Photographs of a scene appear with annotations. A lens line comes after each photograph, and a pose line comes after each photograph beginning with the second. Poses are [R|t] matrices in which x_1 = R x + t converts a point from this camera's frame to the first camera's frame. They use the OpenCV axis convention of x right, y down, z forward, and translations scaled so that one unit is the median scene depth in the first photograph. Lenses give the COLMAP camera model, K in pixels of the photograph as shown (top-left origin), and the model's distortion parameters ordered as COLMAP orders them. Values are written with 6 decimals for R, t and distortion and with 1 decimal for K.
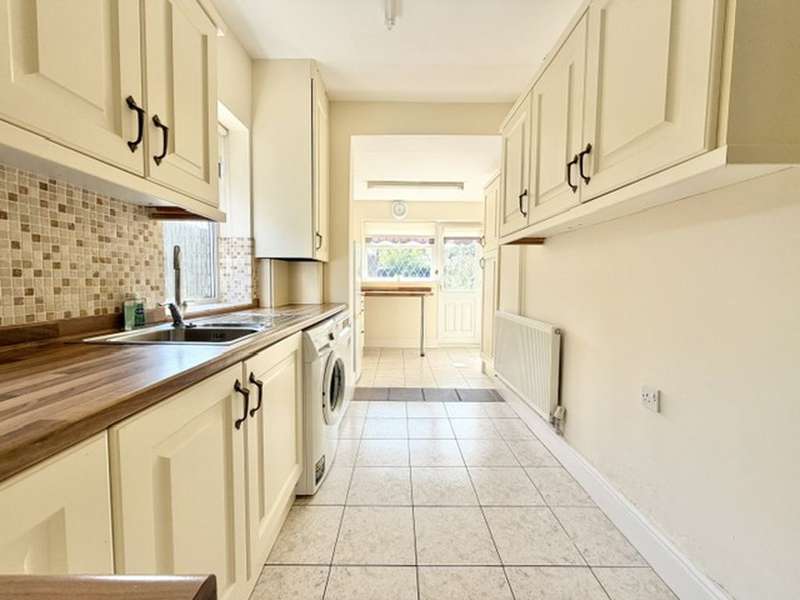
lens RADIAL K [[320.1, 0, 398.2], [0, 320.1, 299.8], [0, 0, 1]] dist [0.003148, 0.000429]
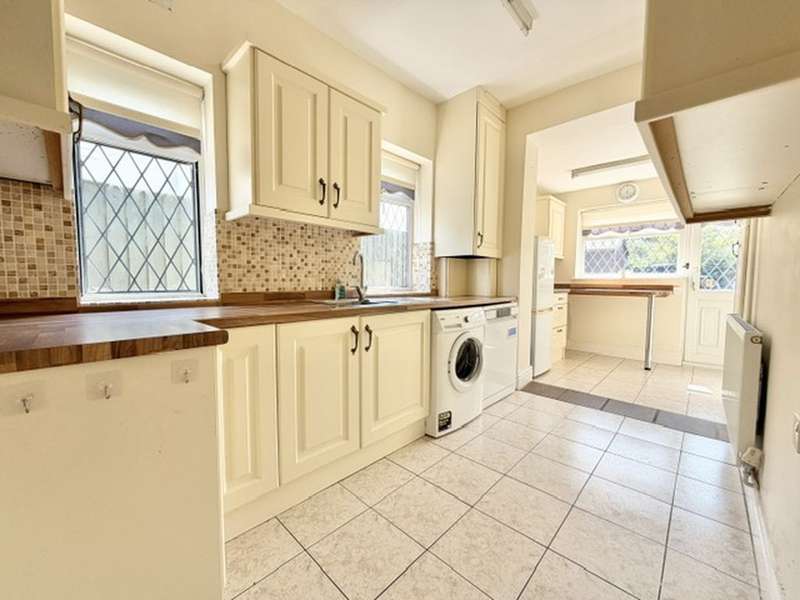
lens RADIAL K [[320.1, 0, 397.5], [0, 320.1, 299.4], [0, 0, 1]] dist [0.003148, 0.000429]
pose [[0.718961, 0.038355, -0.693991, 0.586802], [-0.041782, 0.999056, 0.011930, 0.050621], [0.693793, 0.020420, 0.719885, -0.060362]]
